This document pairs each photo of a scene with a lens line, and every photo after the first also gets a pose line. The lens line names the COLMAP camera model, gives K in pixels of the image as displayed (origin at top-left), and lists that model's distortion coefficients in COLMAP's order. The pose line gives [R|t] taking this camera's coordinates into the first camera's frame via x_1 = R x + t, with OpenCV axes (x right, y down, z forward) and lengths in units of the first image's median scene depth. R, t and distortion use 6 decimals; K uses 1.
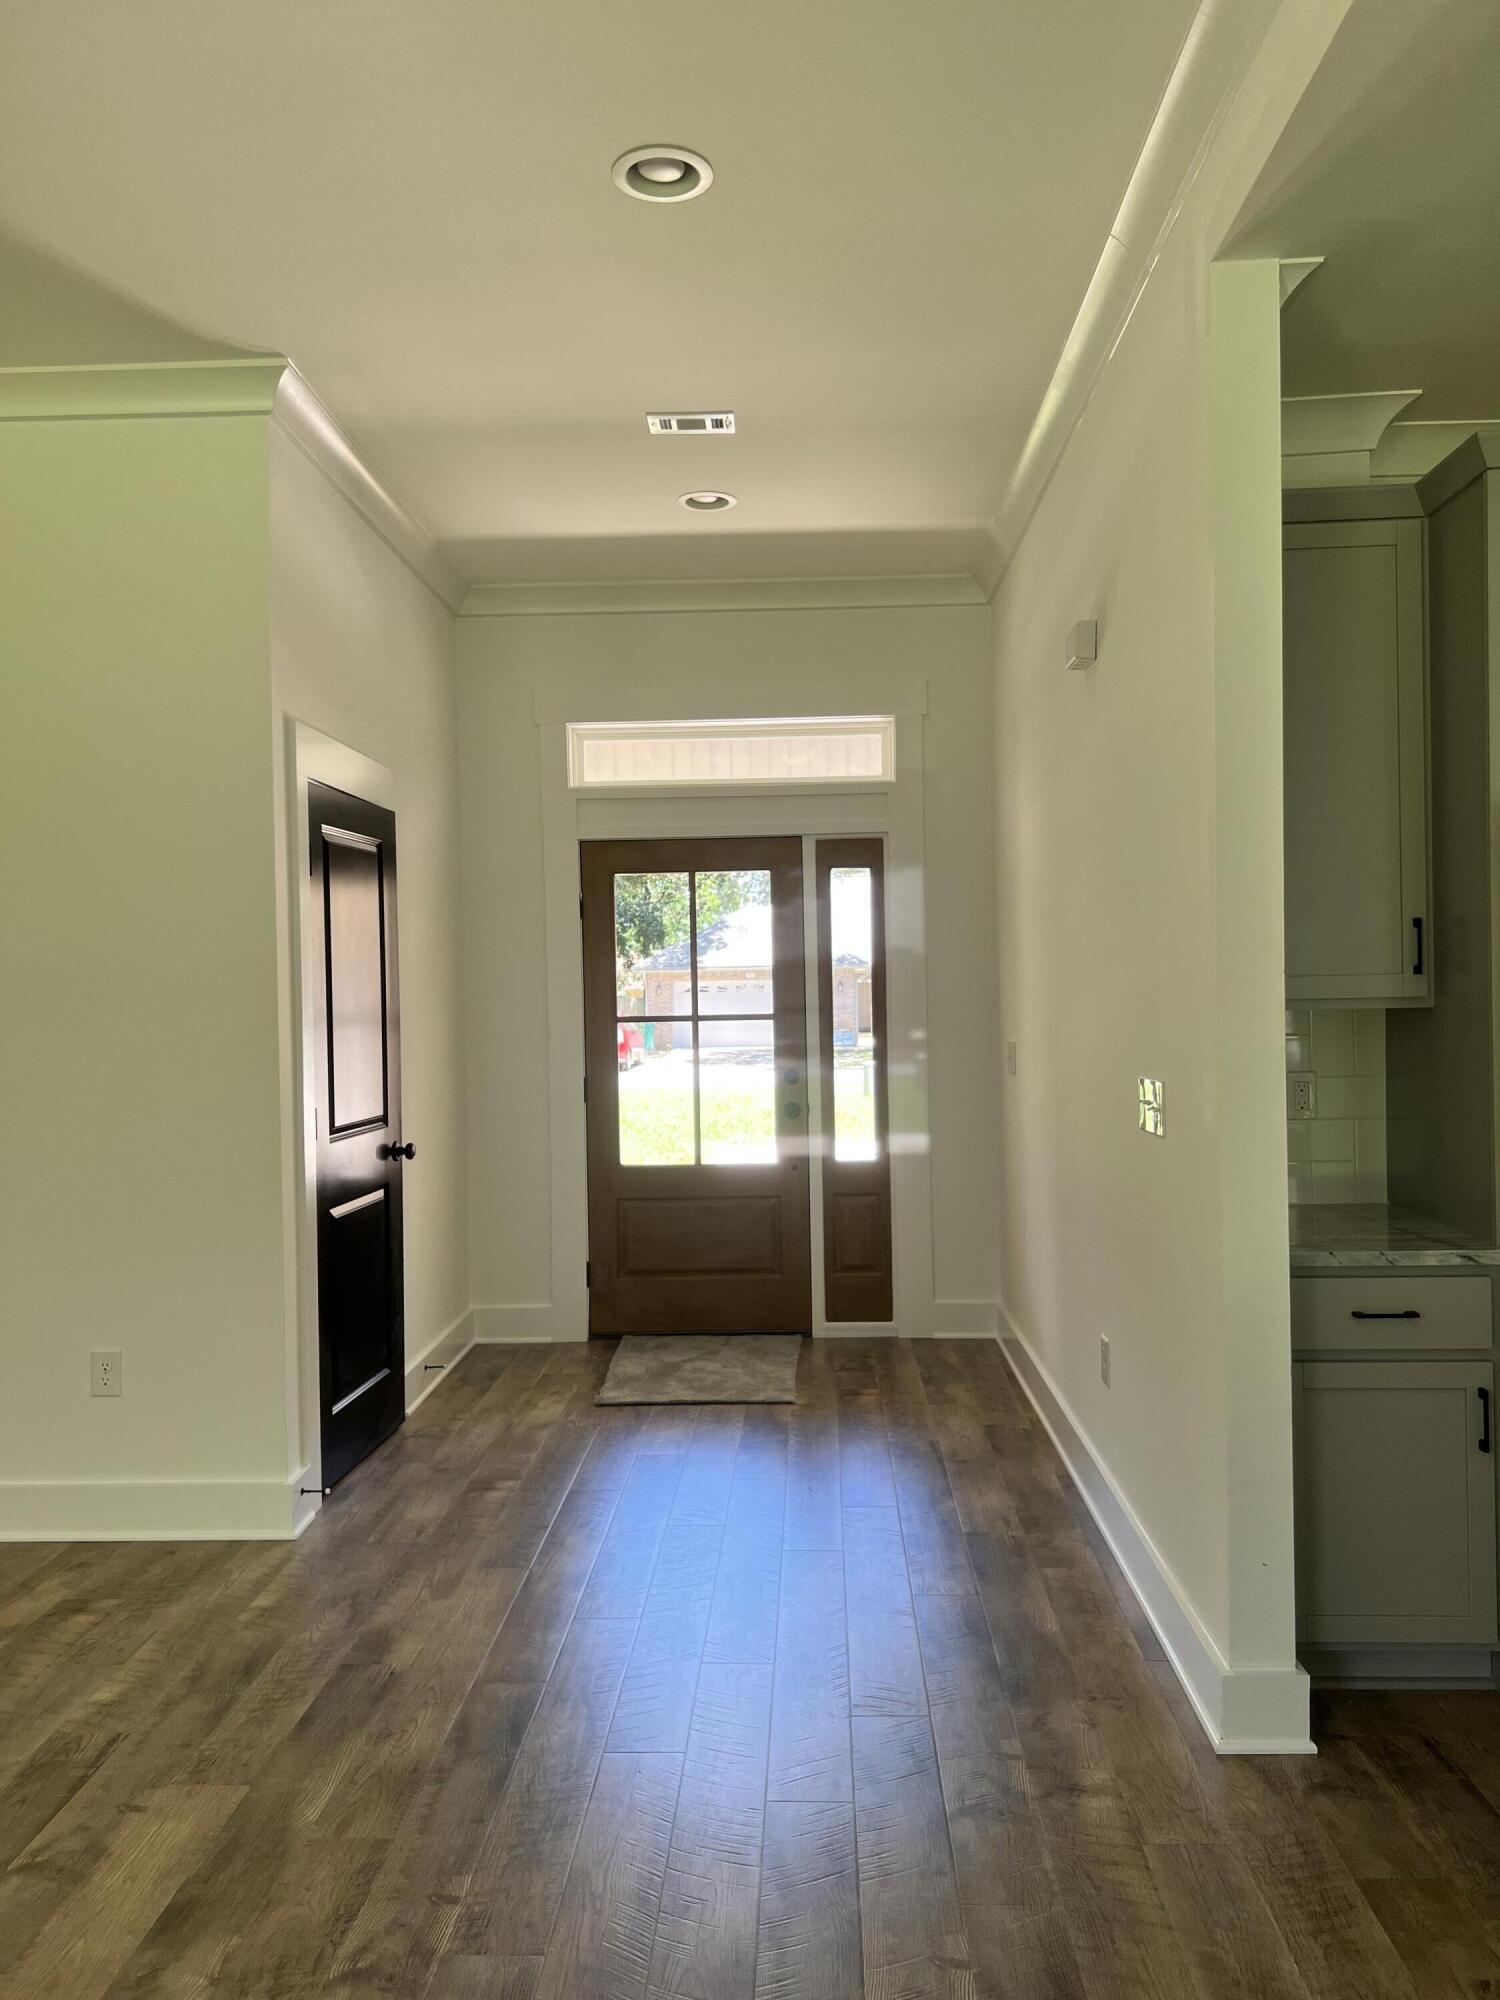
lens RADIAL K [[1509.7, 0, 754.2], [0, 1509.7, 984.9], [0, 0, 1]] dist [0.006006, -0.006432]
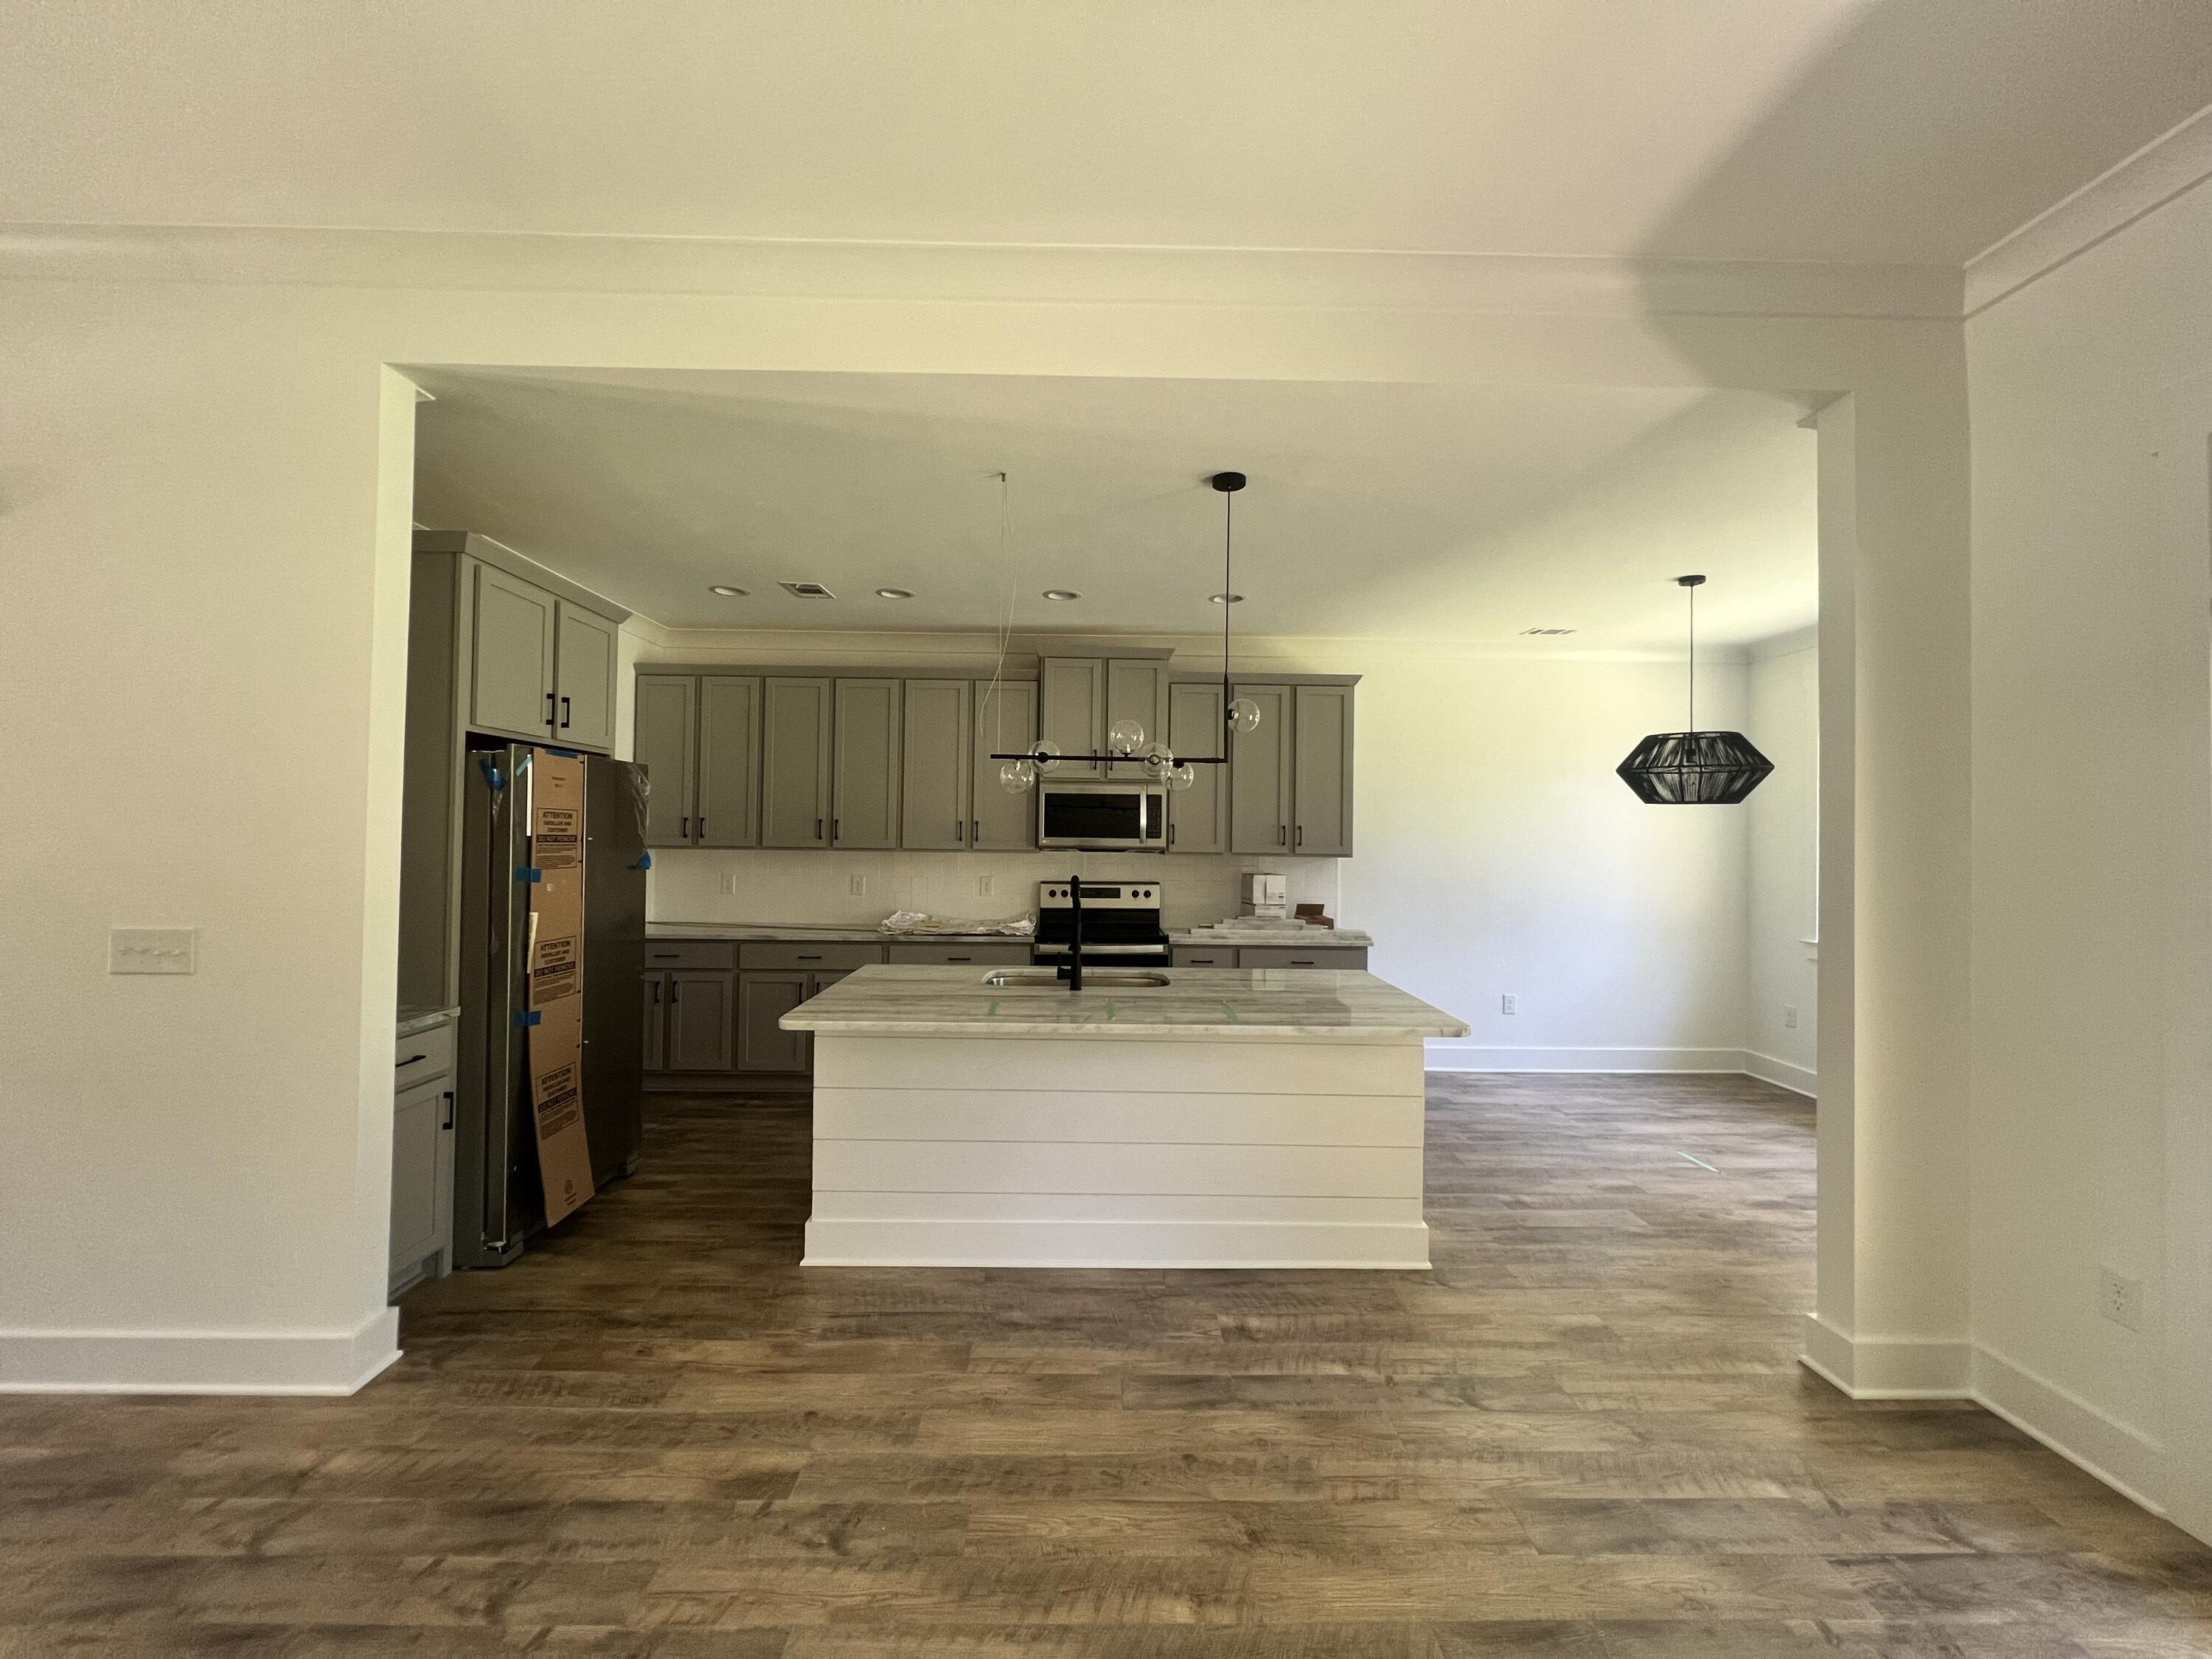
lens RADIAL K [[894.3, 0, 1101.7], [0, 894.3, 832.8], [0, 0, 1]] dist [-0.000072, 0.000616]
pose [[-0.059965, 0.021440, 0.997970, -0.339454], [-0.016272, 0.999615, -0.022453, -0.005536], [-0.998068, -0.017585, -0.059593, 0.209822]]
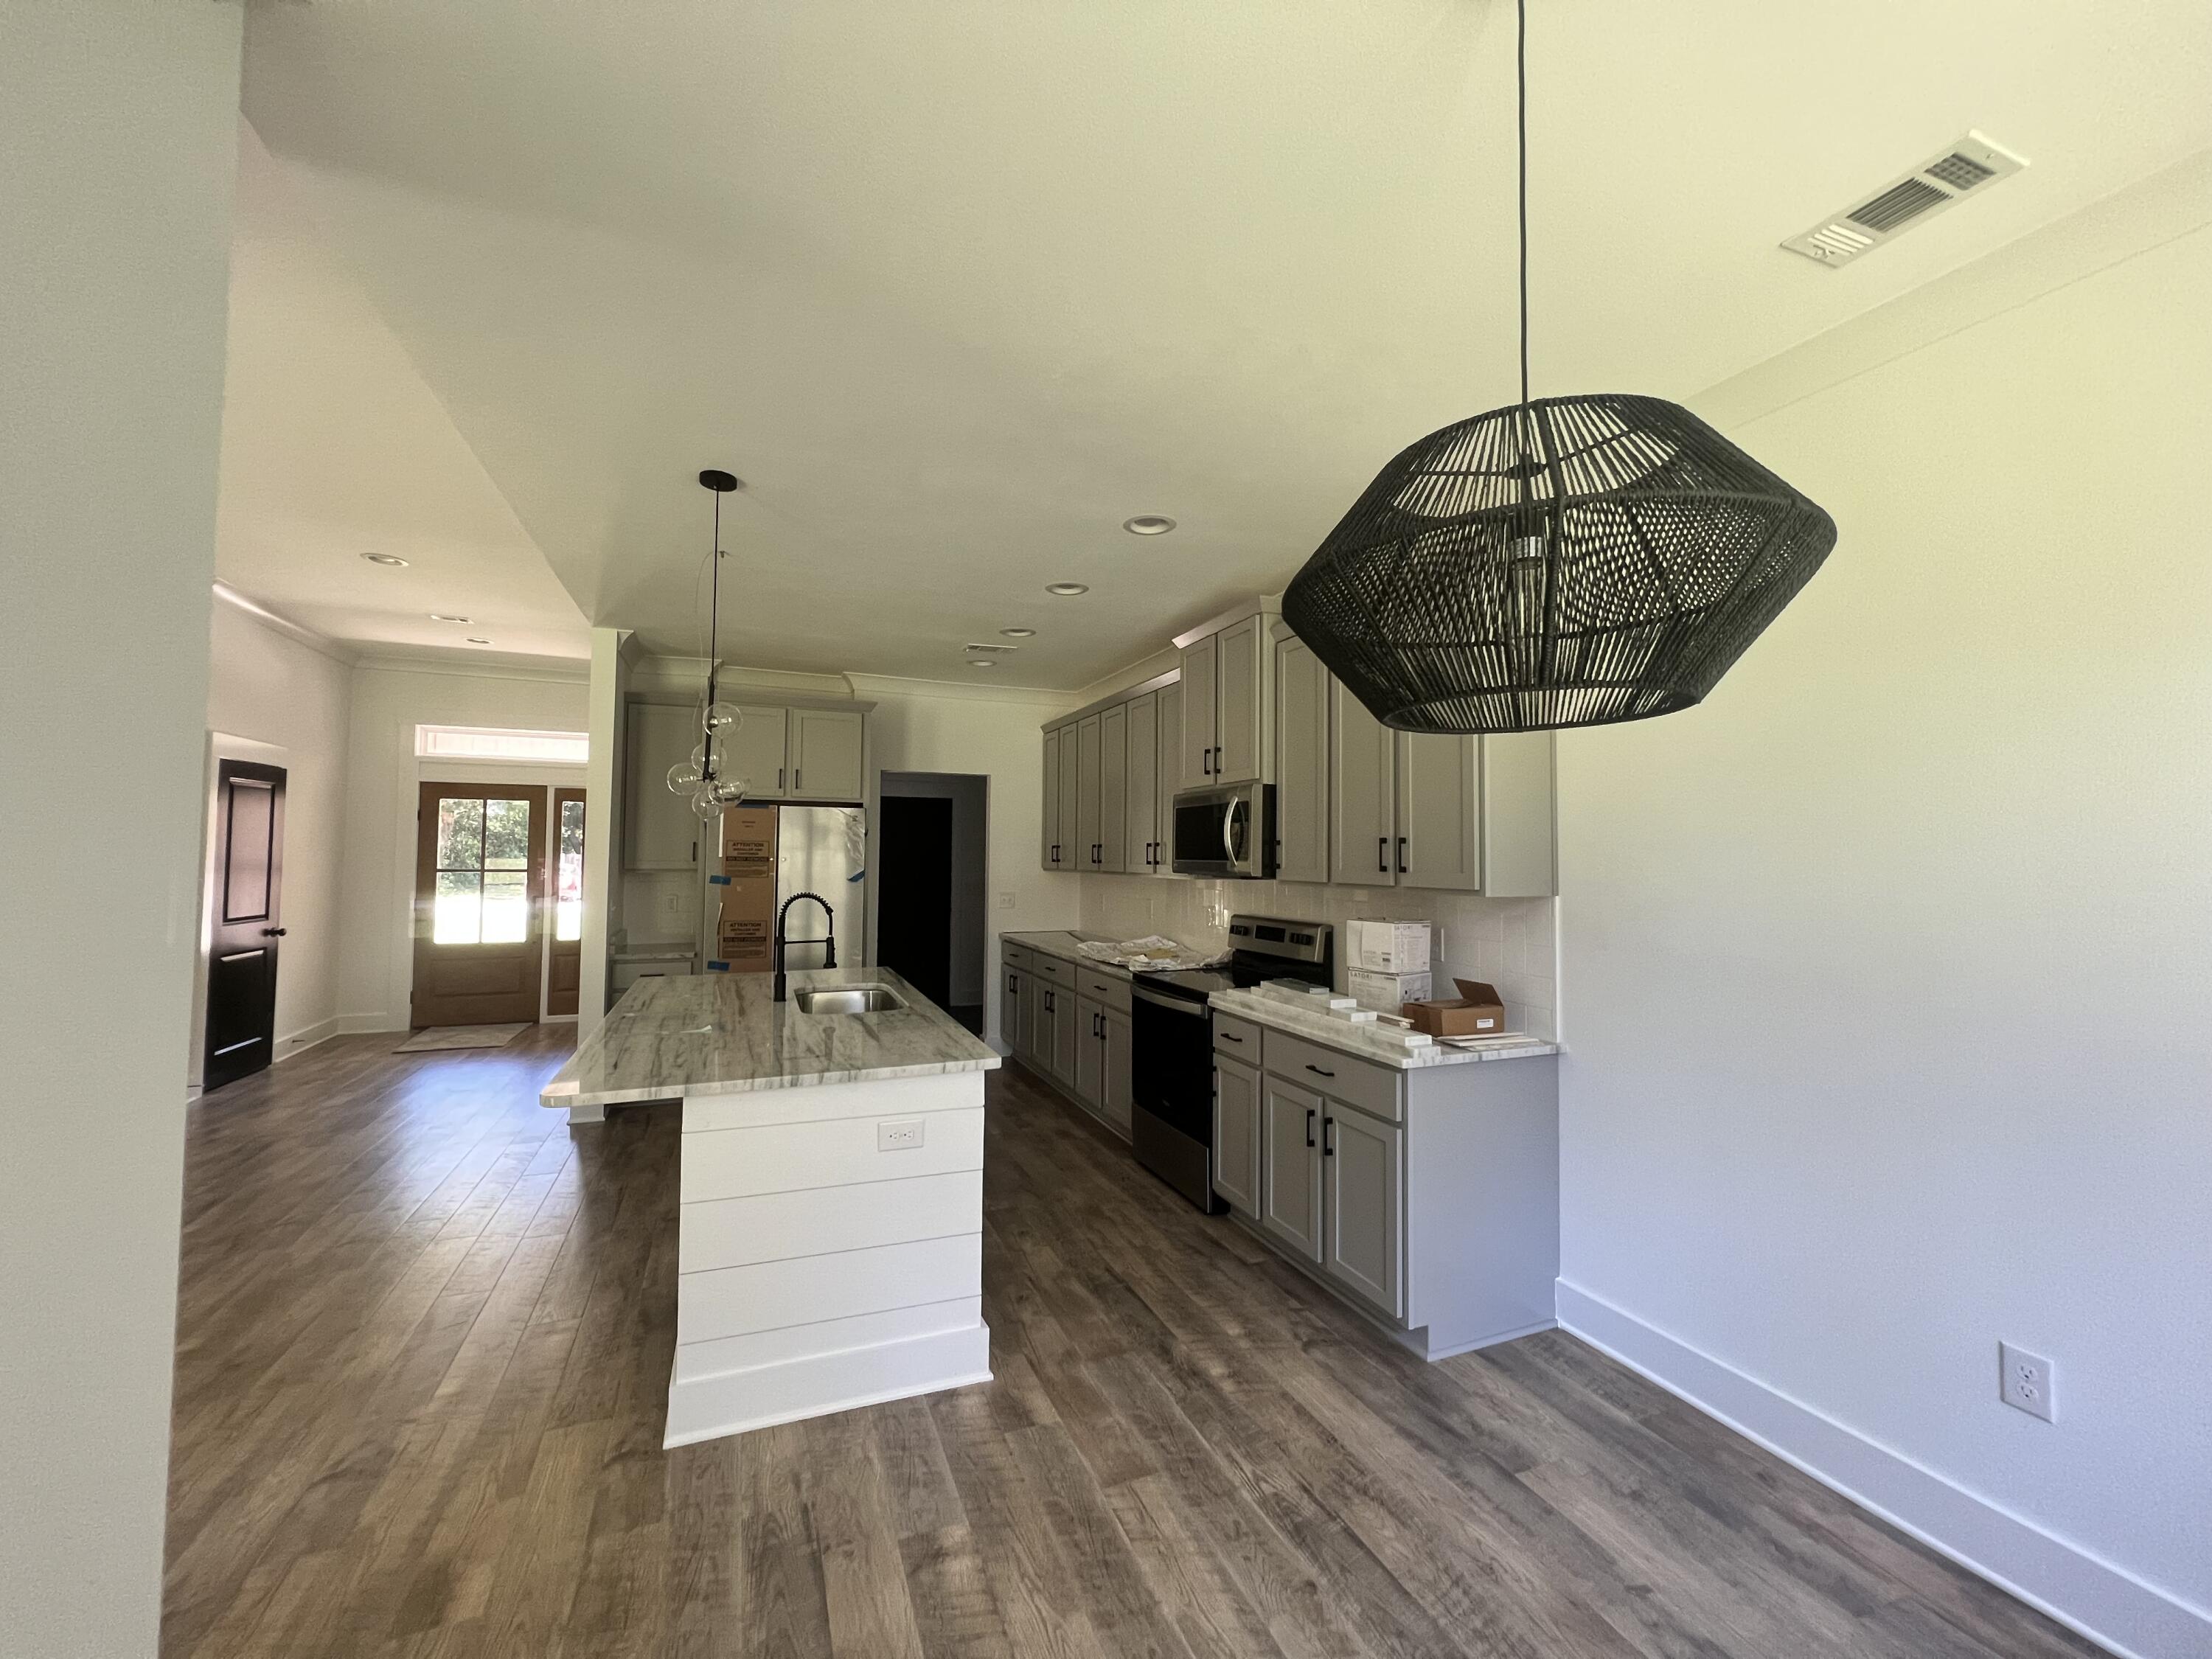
lens RADIAL K [[894.3, 0, 1097.5], [0, 894.3, 818.7], [0, 0, 1]] dist [-0.000072, 0.000616]
pose [[0.912918, 0.044766, 0.405681, 0.290166], [-0.028412, 0.998526, -0.046250, -0.020389], [-0.407154, 0.030697, 0.912844, -0.585099]]
